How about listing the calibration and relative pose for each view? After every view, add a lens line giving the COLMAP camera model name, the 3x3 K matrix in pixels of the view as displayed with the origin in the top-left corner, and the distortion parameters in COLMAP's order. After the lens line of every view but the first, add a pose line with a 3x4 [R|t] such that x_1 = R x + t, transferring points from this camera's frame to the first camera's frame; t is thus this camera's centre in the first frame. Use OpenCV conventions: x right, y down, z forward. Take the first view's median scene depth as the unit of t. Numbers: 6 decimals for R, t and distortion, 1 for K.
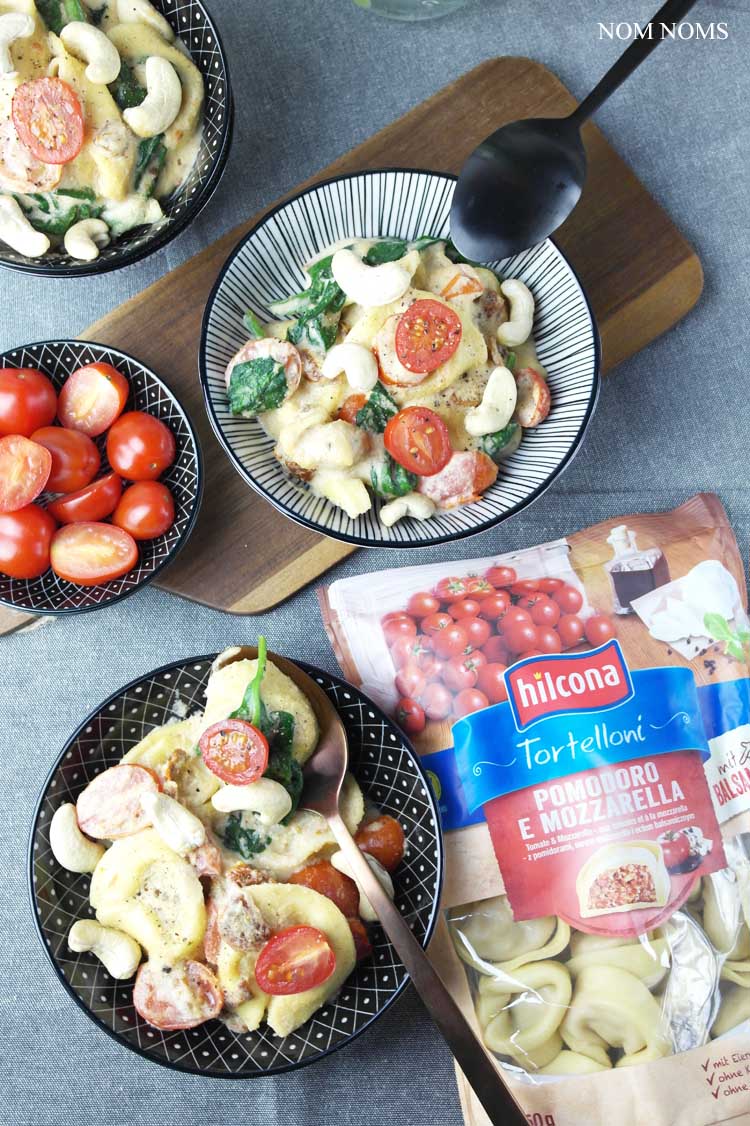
lens RADIAL K [[1477.9, 0, 377.0], [0, 1477.9, 569.4], [0, 0, 1]] dist [-0.033474, 0.000000]
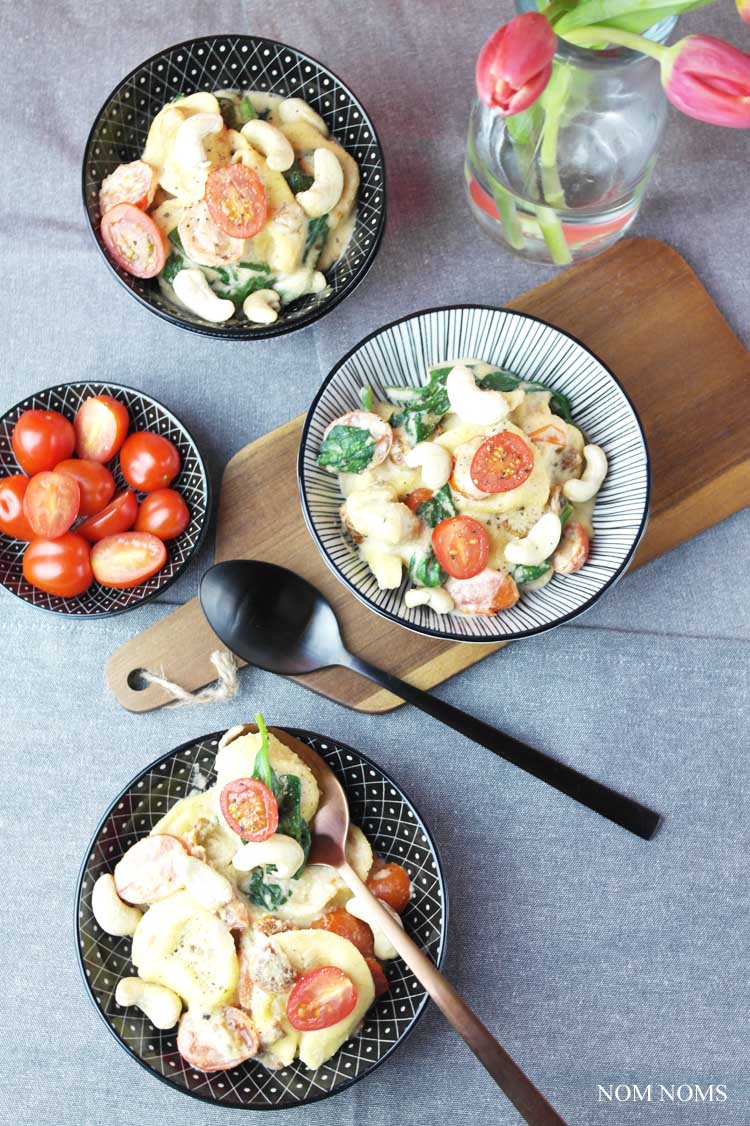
lens RADIAL K [[1477.9, 0, 375.7], [0, 1477.9, 556.8], [0, 0, 1]] dist [-0.033474, 0.000000]
pose [[0.923983, 0.375231, -0.073877, 0.053320], [-0.379298, 0.923833, -0.051623, 0.002904], [0.048879, 0.075720, 0.995930, -0.123234]]
